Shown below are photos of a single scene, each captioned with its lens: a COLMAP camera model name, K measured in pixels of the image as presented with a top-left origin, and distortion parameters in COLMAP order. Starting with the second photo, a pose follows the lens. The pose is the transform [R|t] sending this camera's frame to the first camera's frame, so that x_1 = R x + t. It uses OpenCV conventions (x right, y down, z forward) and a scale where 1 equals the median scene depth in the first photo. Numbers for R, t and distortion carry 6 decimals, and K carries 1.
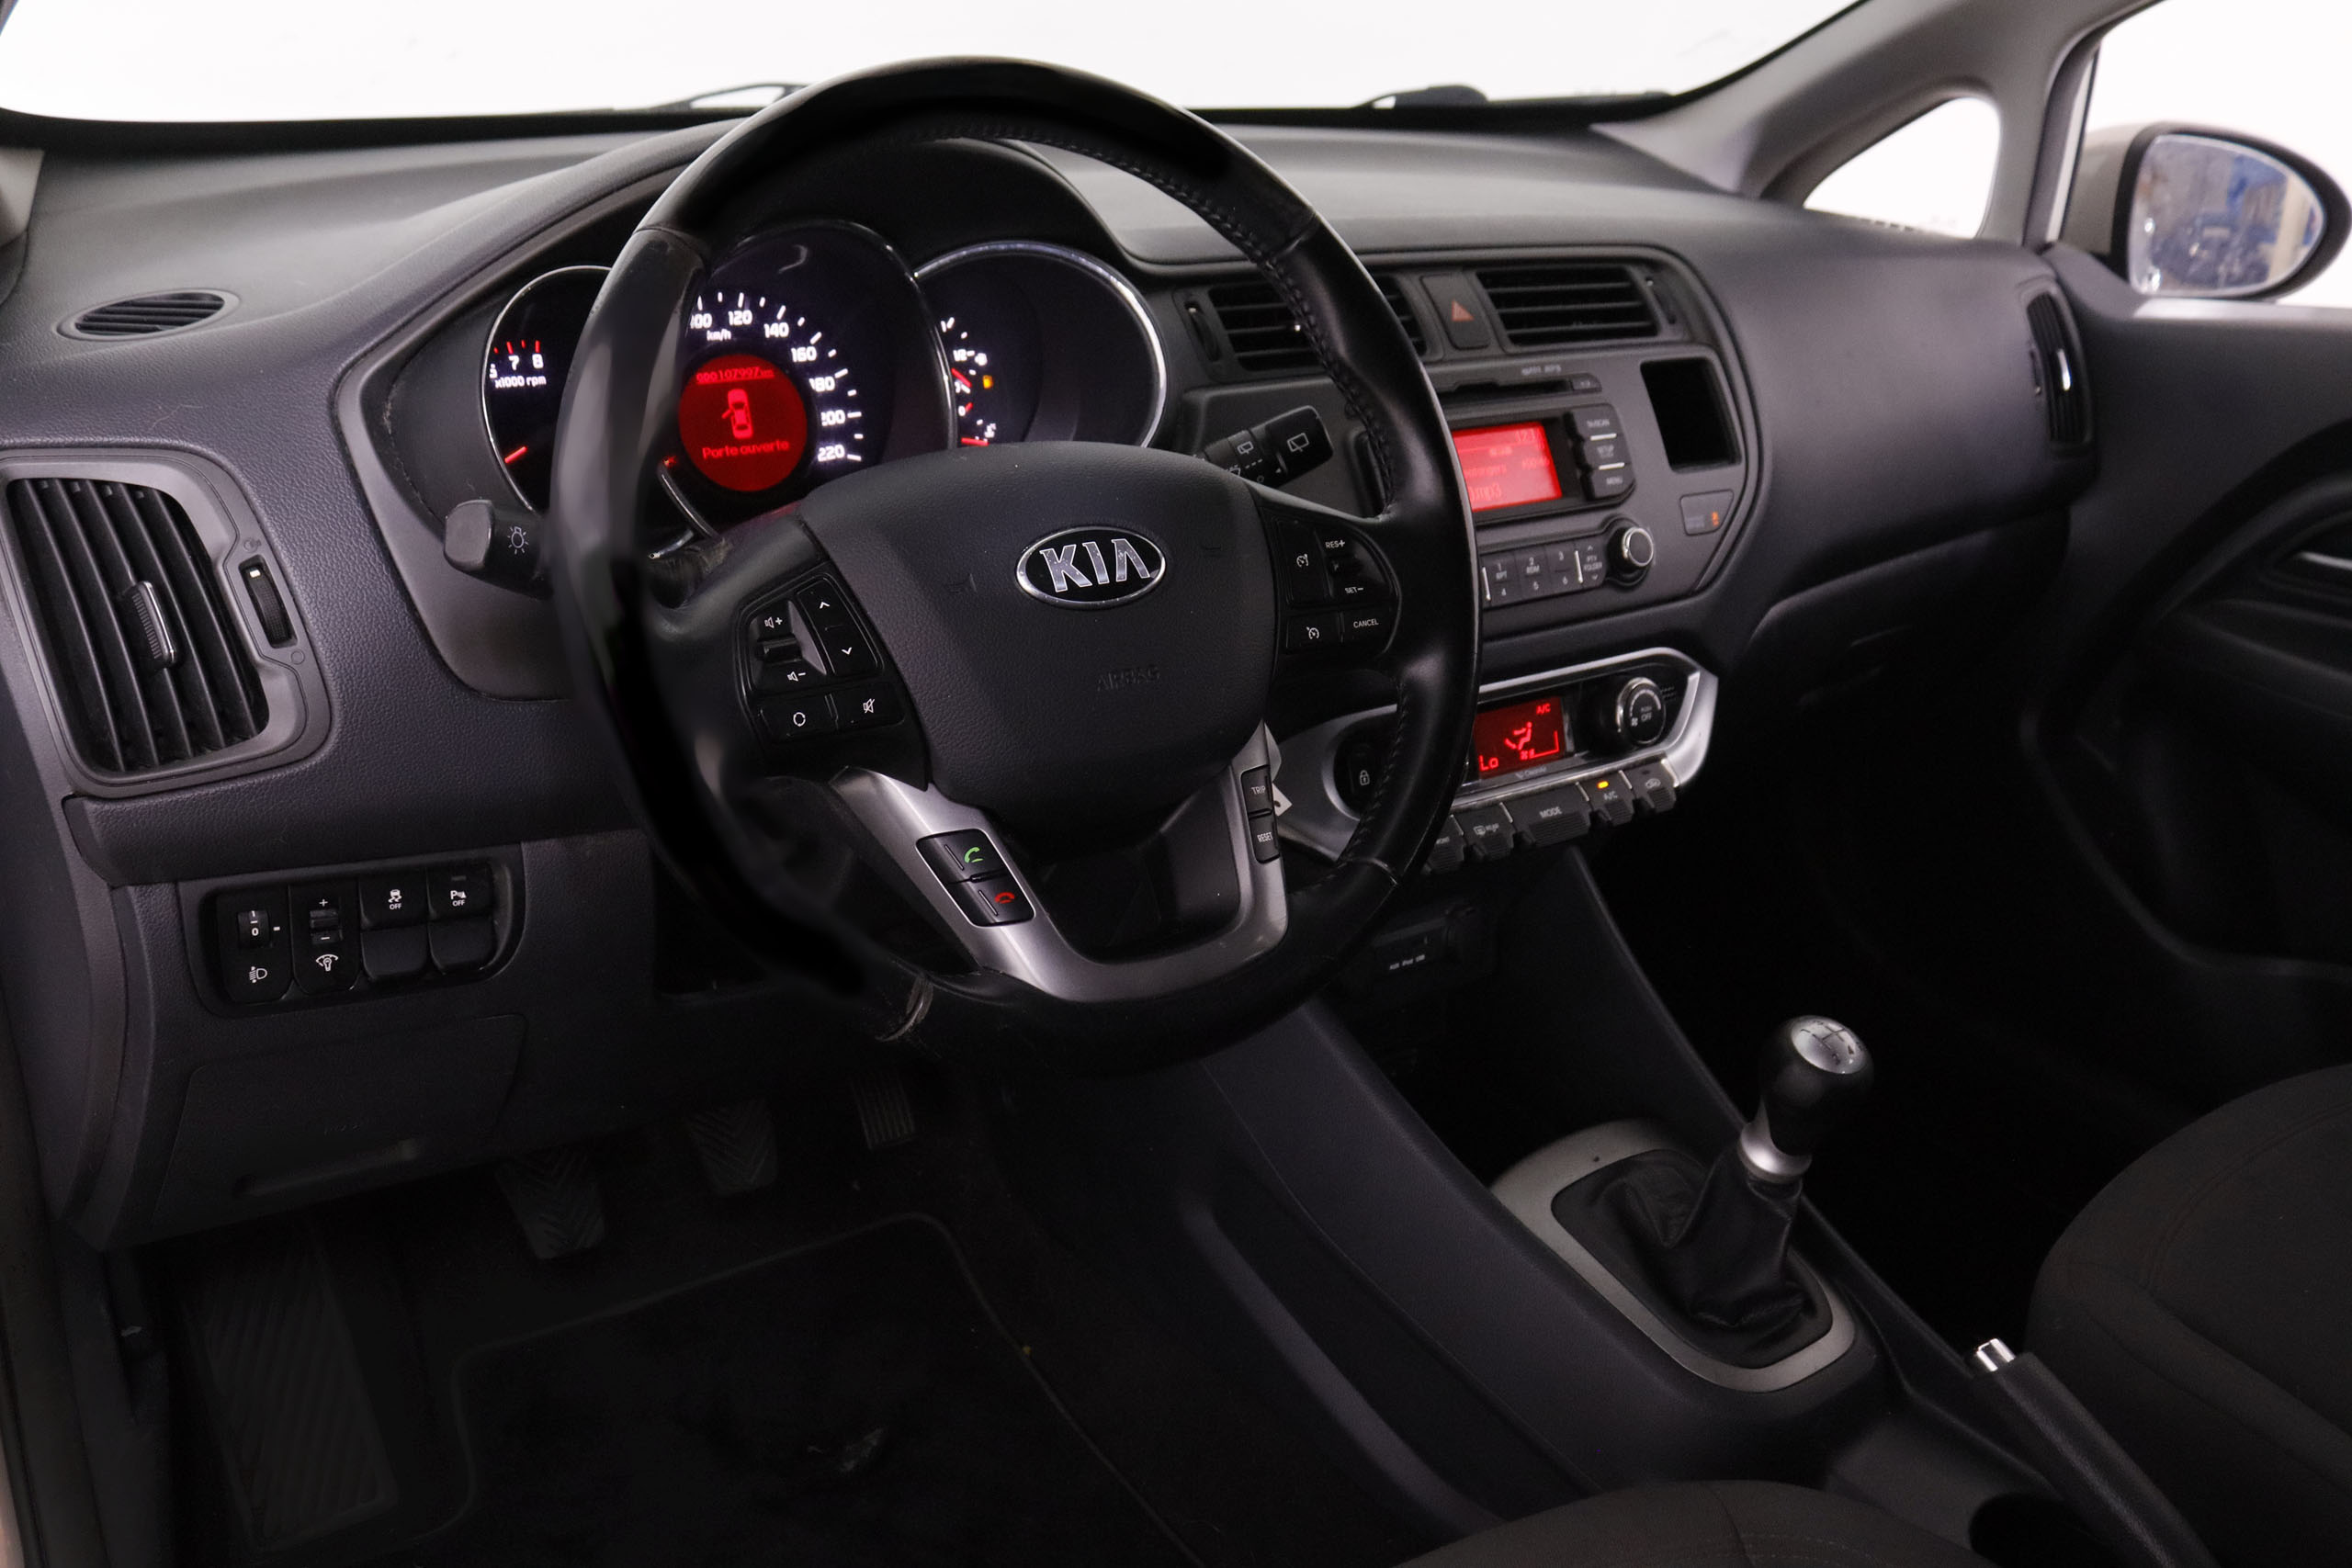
lens RADIAL K [[2044.3, 0, 1180.4], [0, 2044.3, 791.2], [0, 0, 1]] dist [-0.088281, -0.013758]
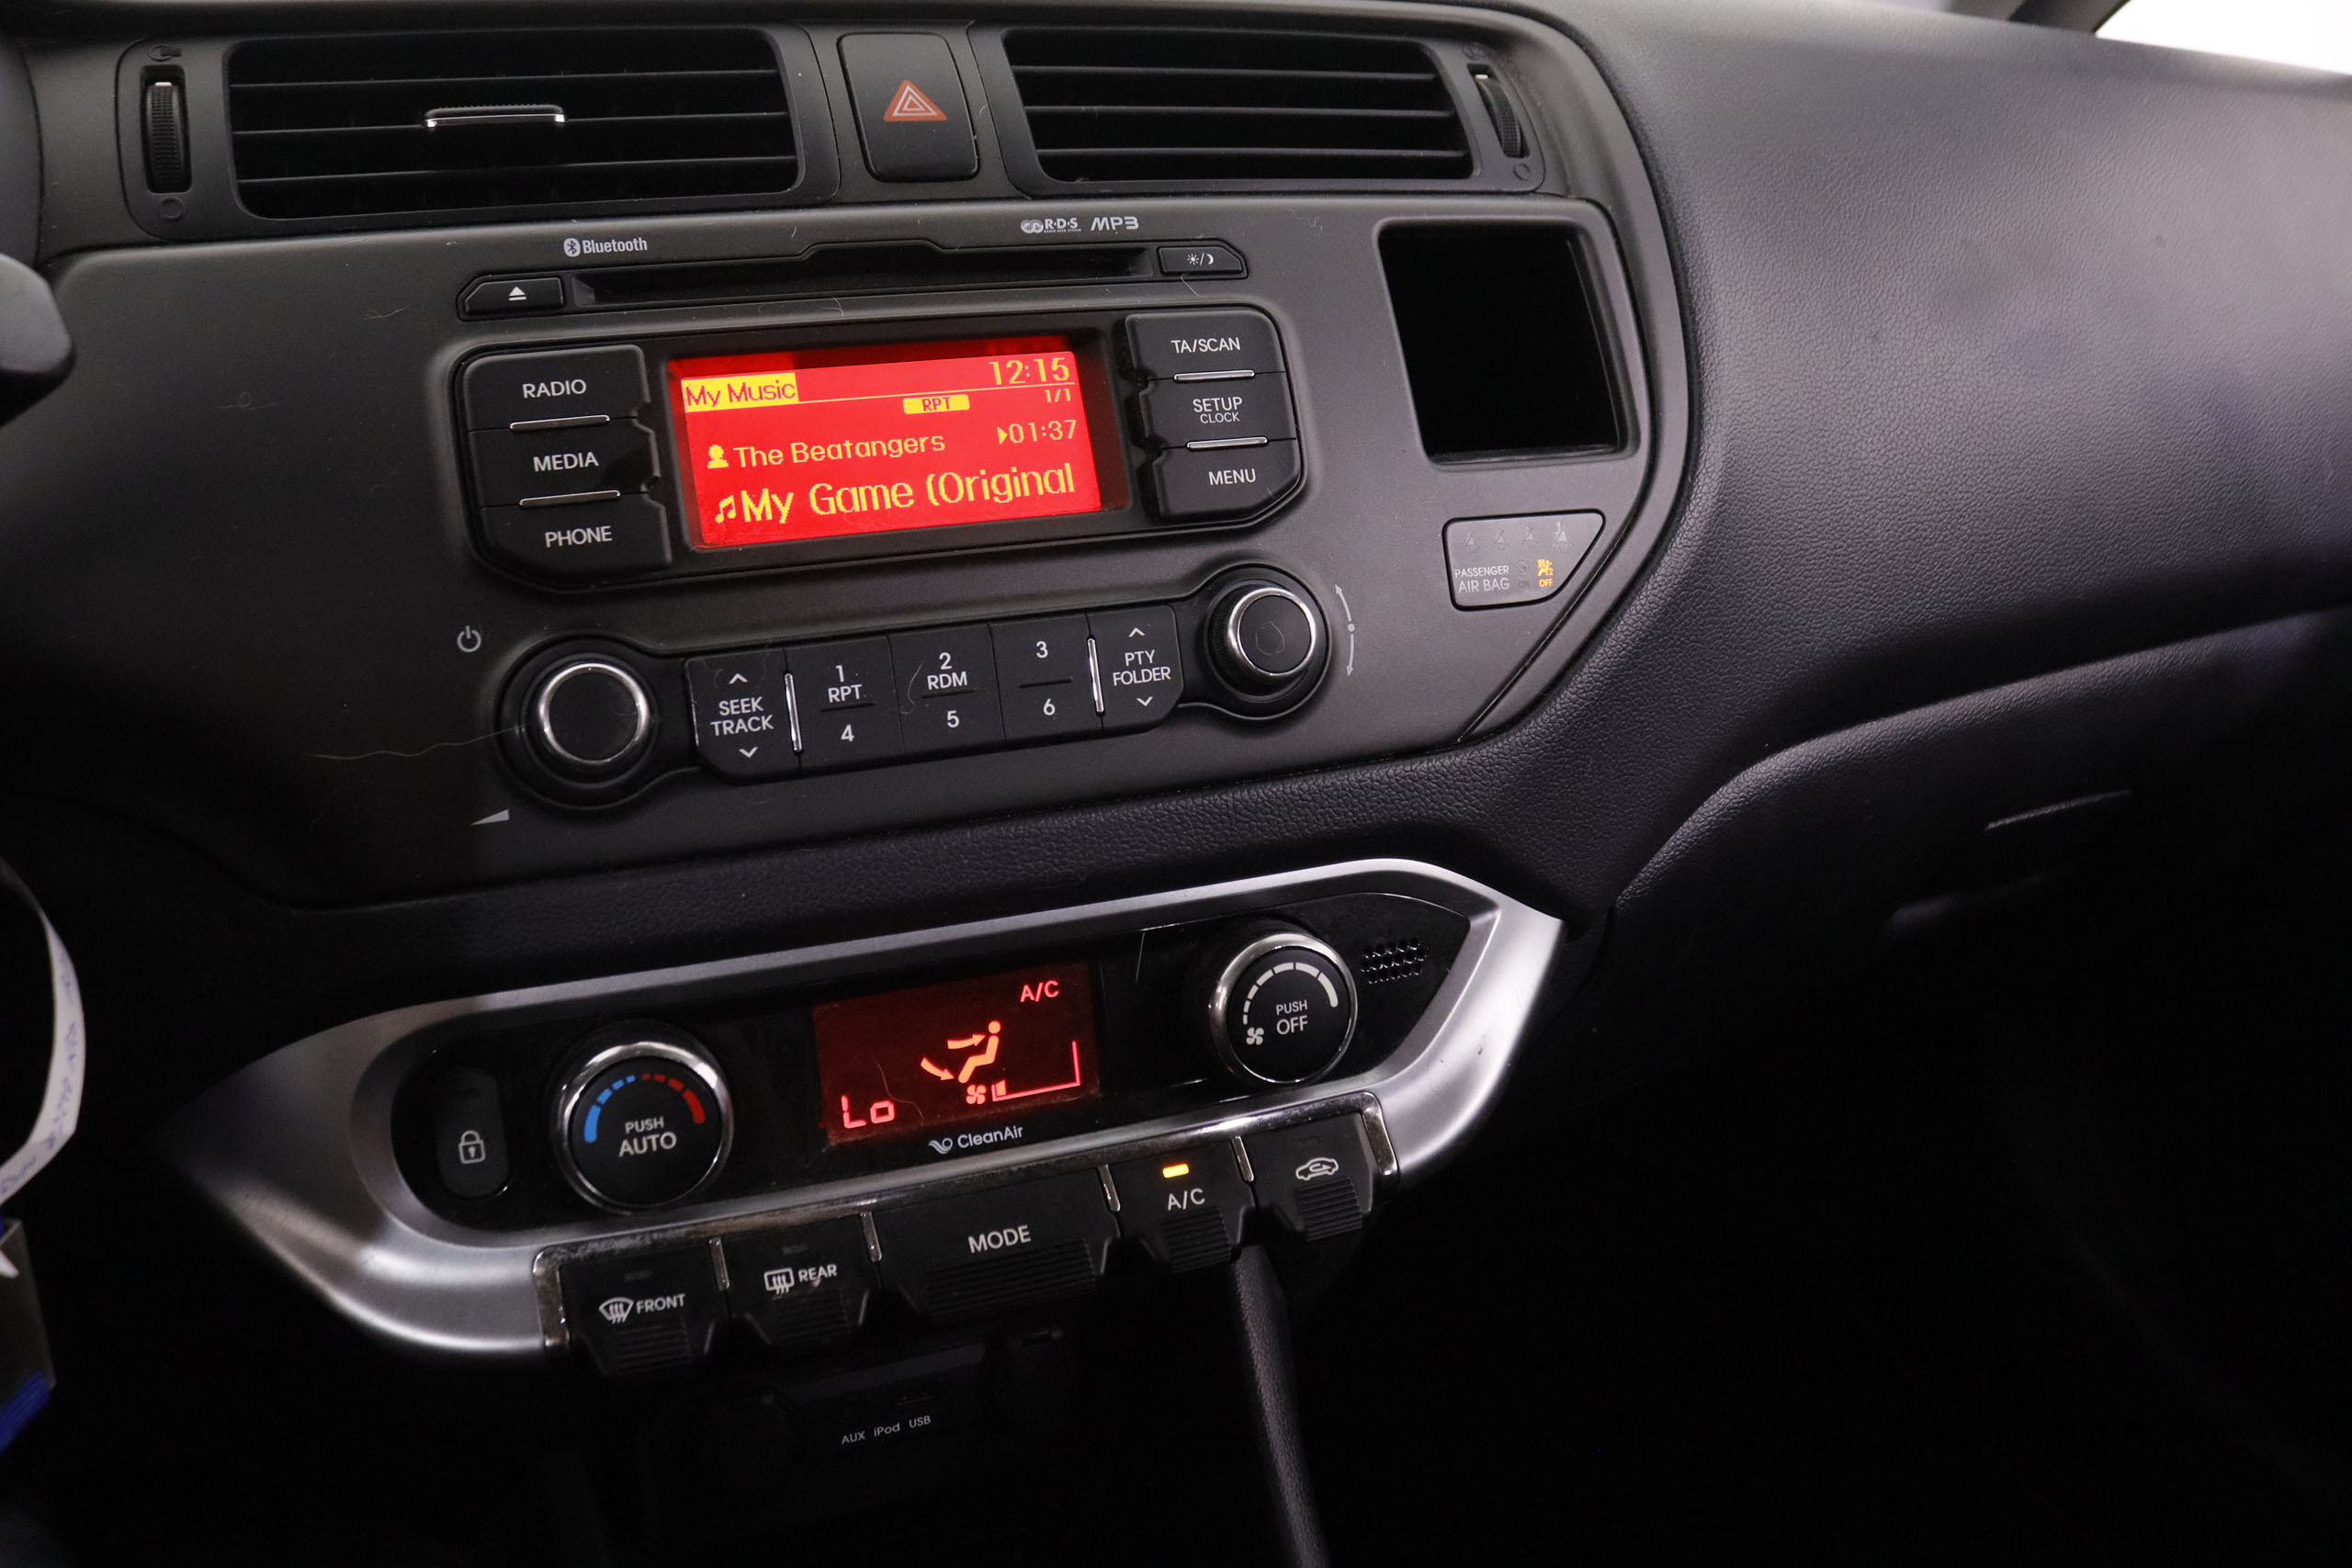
lens RADIAL K [[1920.8, 0, 1169.9], [0, 1920.8, 776.6], [0, 0, 1]] dist [-0.143520, 0.061504]
pose [[0.967346, 0.064066, -0.245227, 0.300729], [-0.065977, 0.997821, 0.000420, -0.087724], [0.244720, 0.015773, 0.969466, 0.596805]]
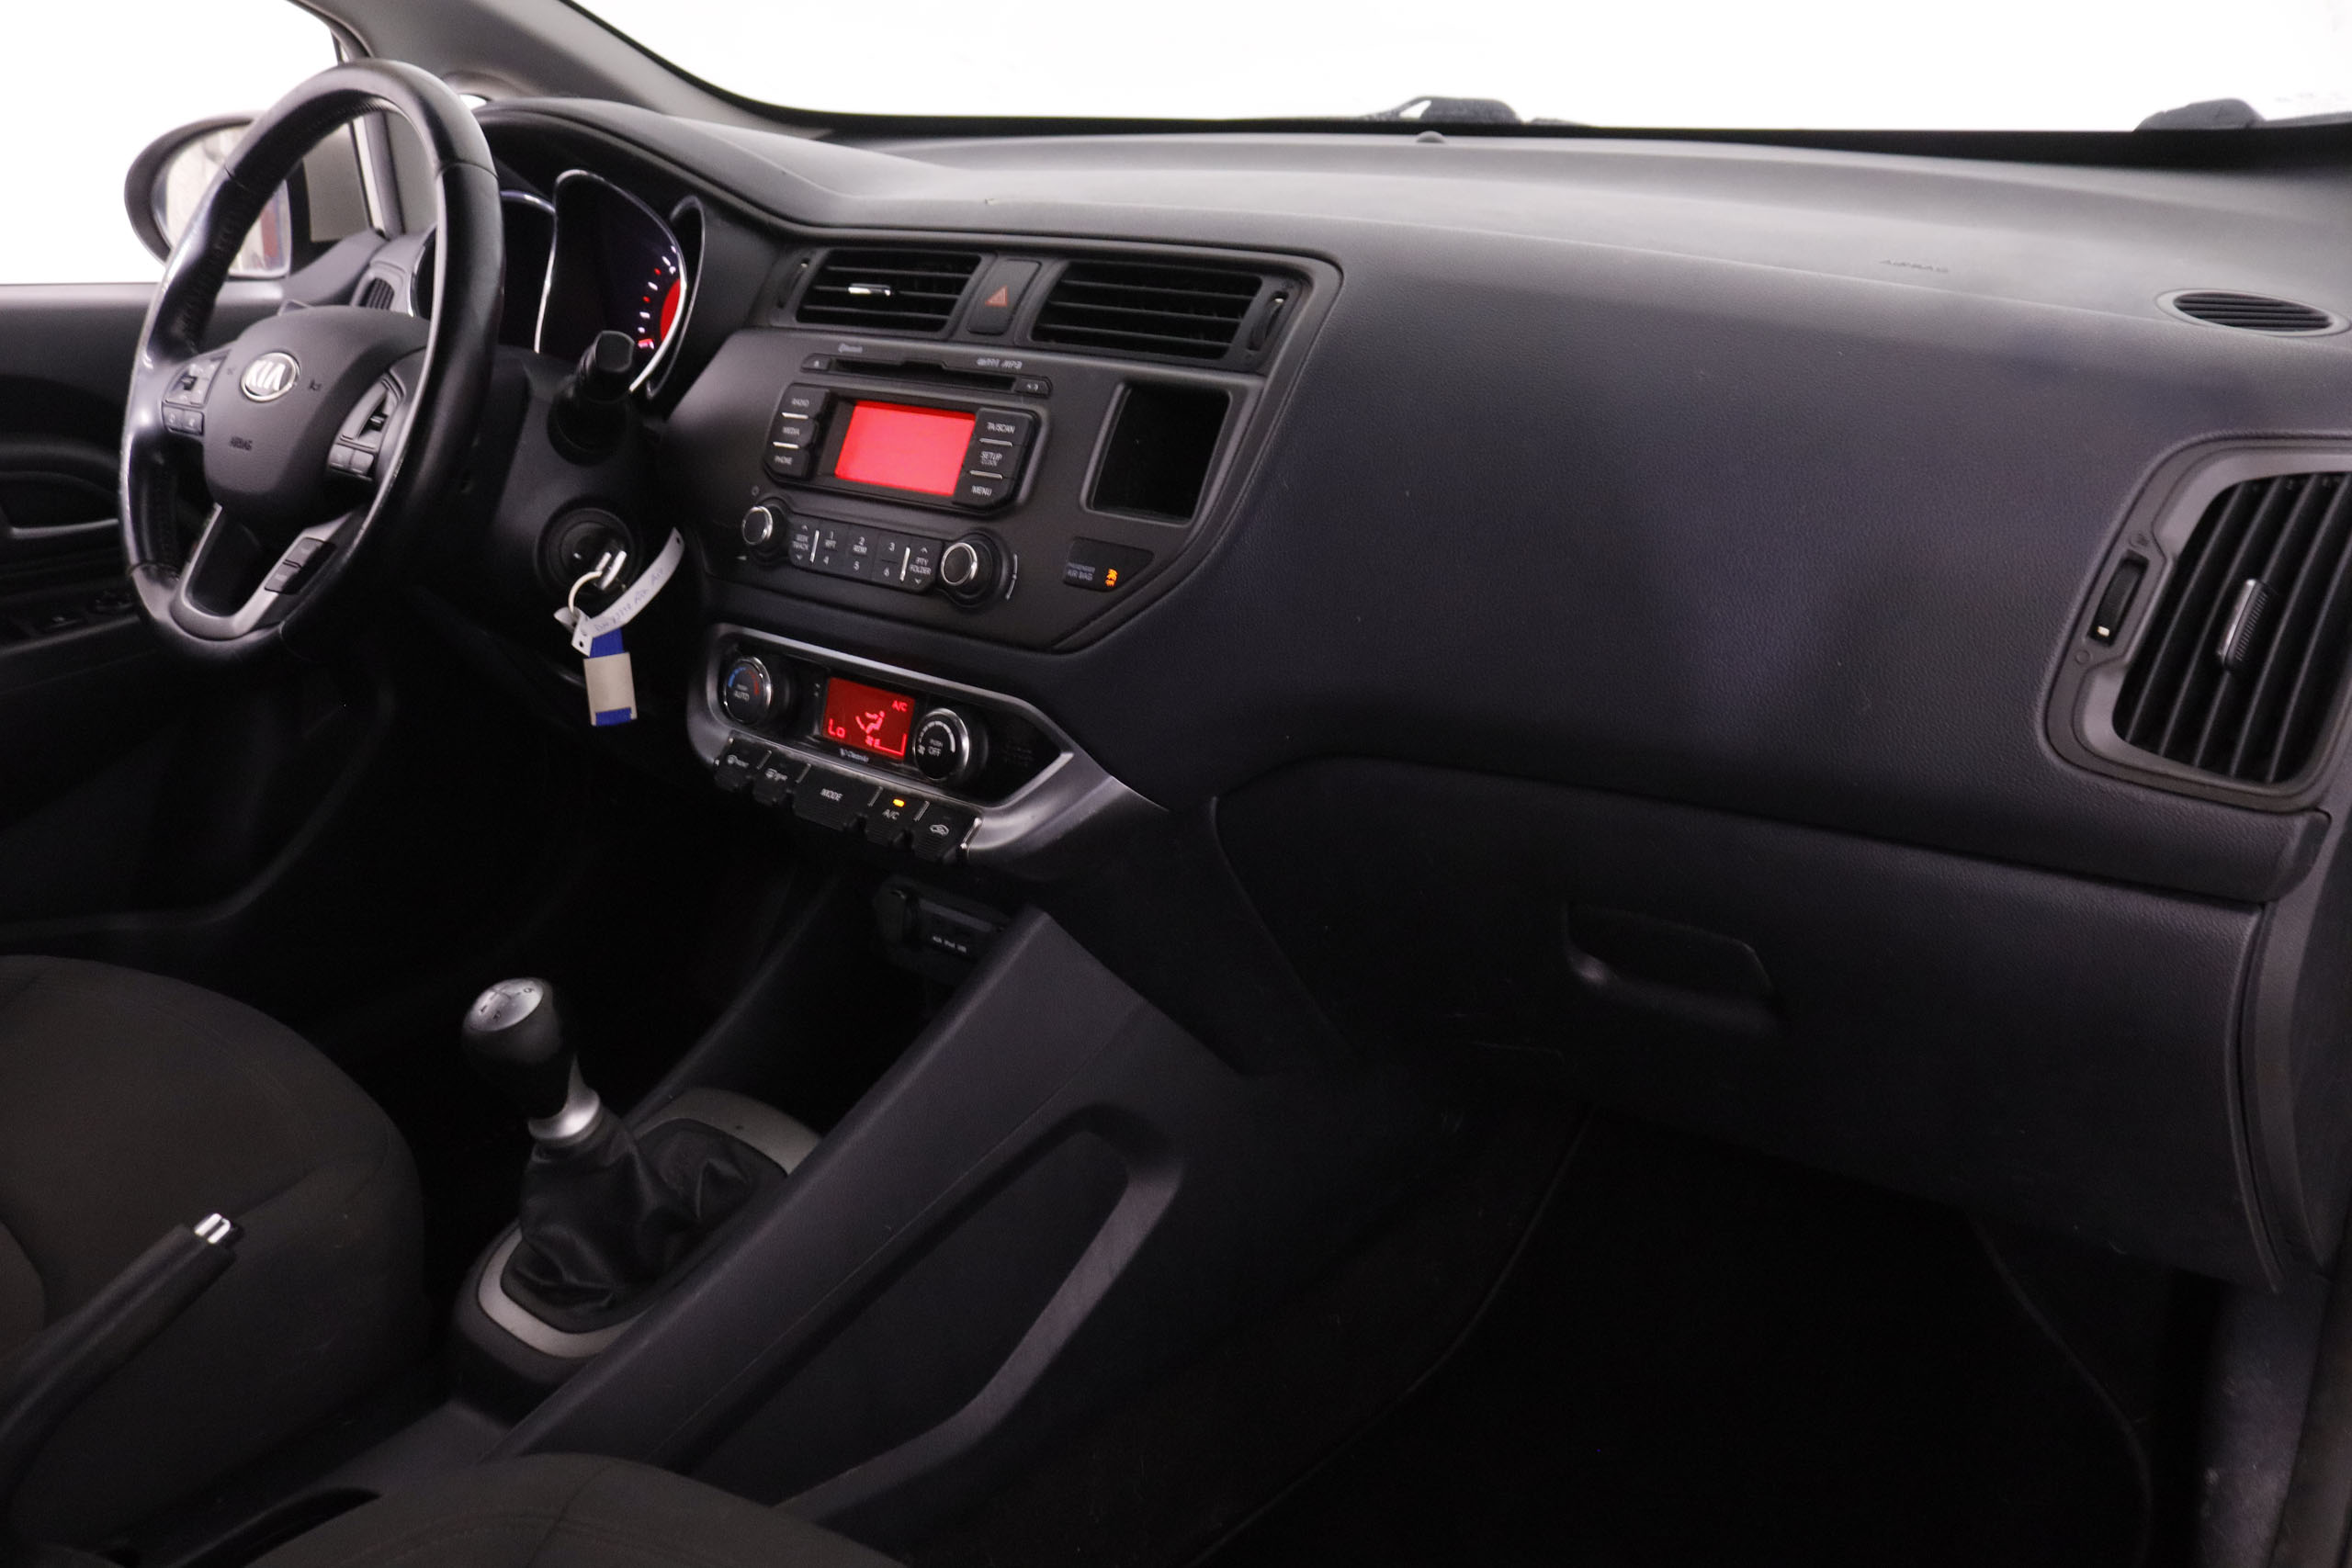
lens RADIAL K [[1920.8, 0, 1177.2], [0, 1920.8, 773.9], [0, 0, 1]] dist [-0.143520, 0.061504]
pose [[0.247855, 0.301972, -0.920533, 1.038668], [-0.325709, 0.920845, 0.214377, -0.243946], [0.912404, 0.246692, 0.326591, 0.823249]]
